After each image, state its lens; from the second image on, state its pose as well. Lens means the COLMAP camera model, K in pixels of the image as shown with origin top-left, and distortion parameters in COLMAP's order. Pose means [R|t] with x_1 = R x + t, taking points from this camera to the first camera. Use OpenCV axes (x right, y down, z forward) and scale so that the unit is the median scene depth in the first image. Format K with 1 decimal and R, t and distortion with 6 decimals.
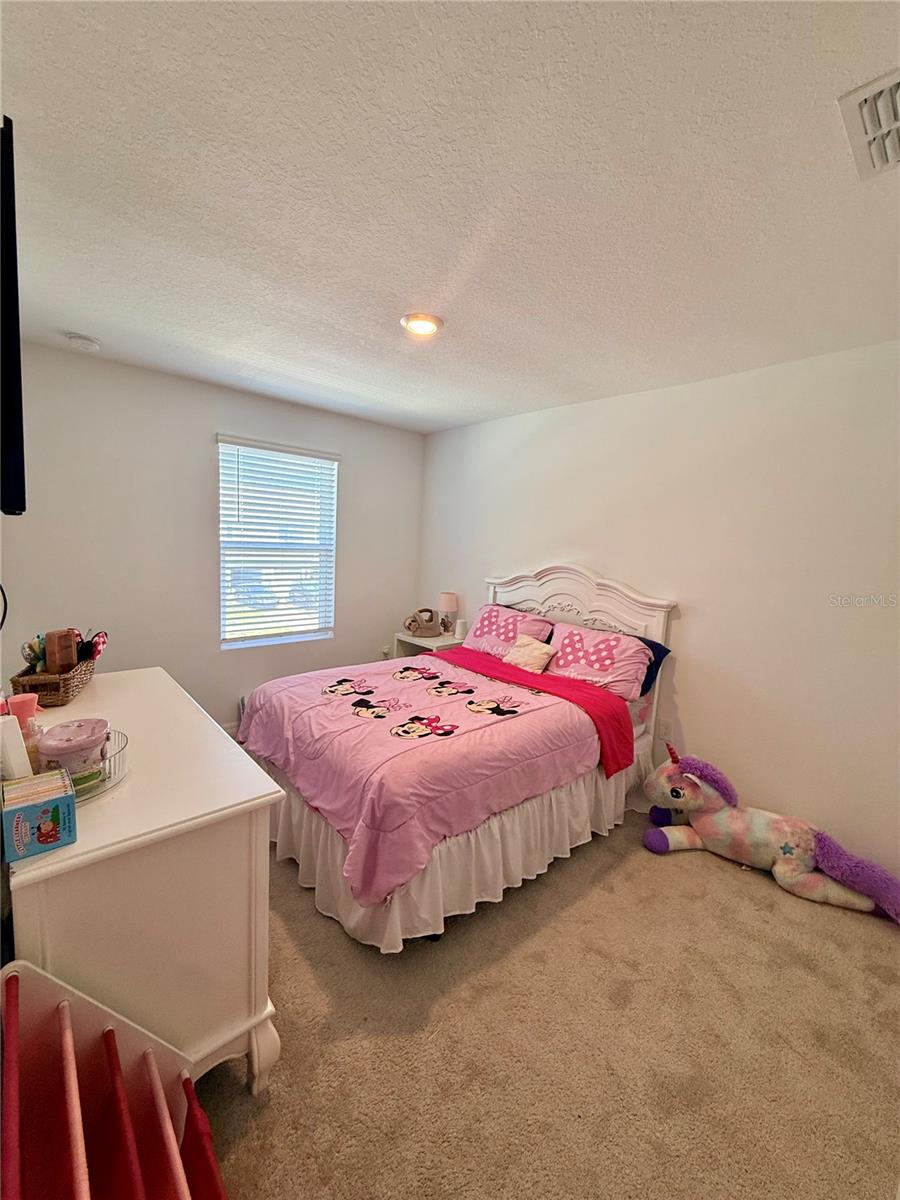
lens RADIAL K [[483.0, 0, 451.3], [0, 483.0, 599.4], [0, 0, 1]] dist [0.000881, 0.000505]
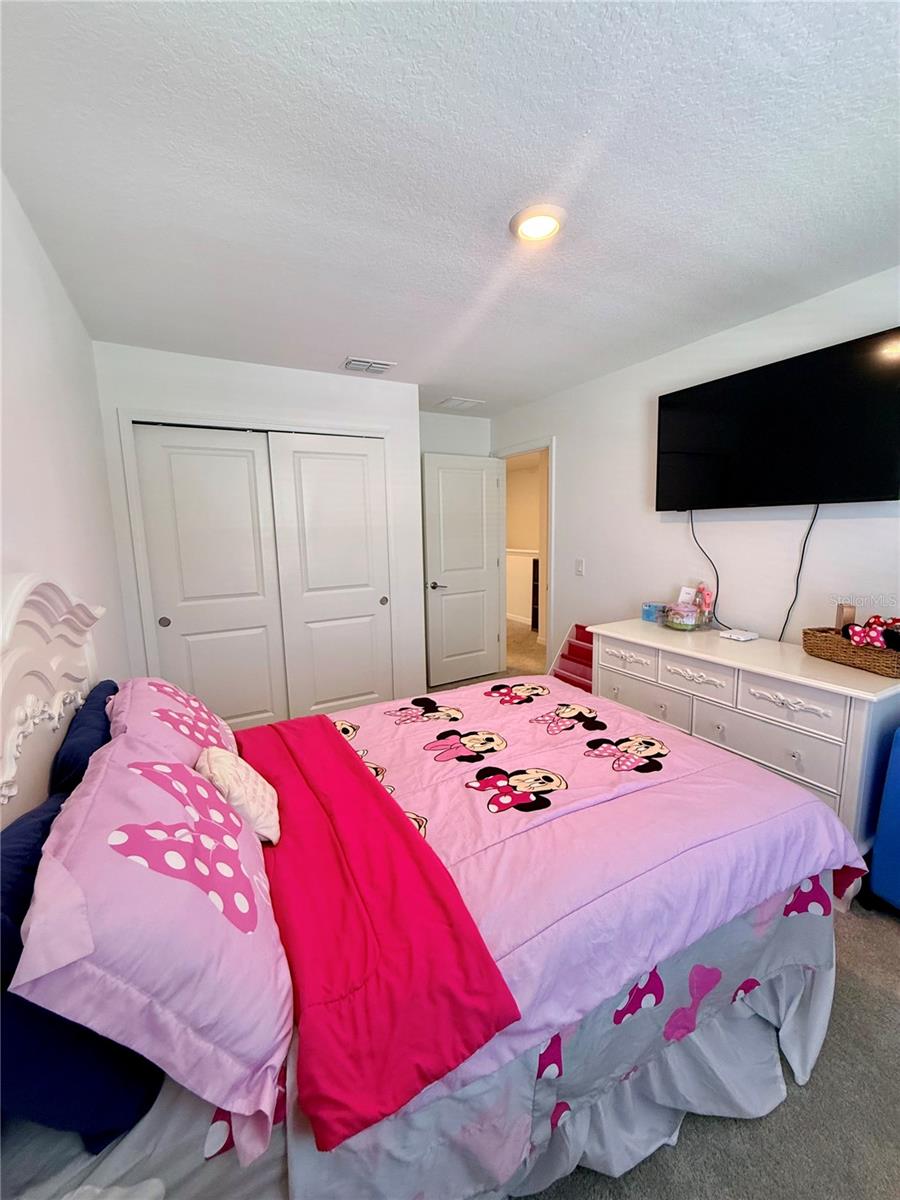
lens RADIAL K [[483.0, 0, 454.4], [0, 483.0, 598.0], [0, 0, 1]] dist [0.000881, 0.000505]
pose [[-0.971121, -0.079935, 0.224798, -0.125816], [-0.011493, 0.956786, 0.290567, -0.210799], [-0.238310, 0.279592, -0.930073, 1.735630]]
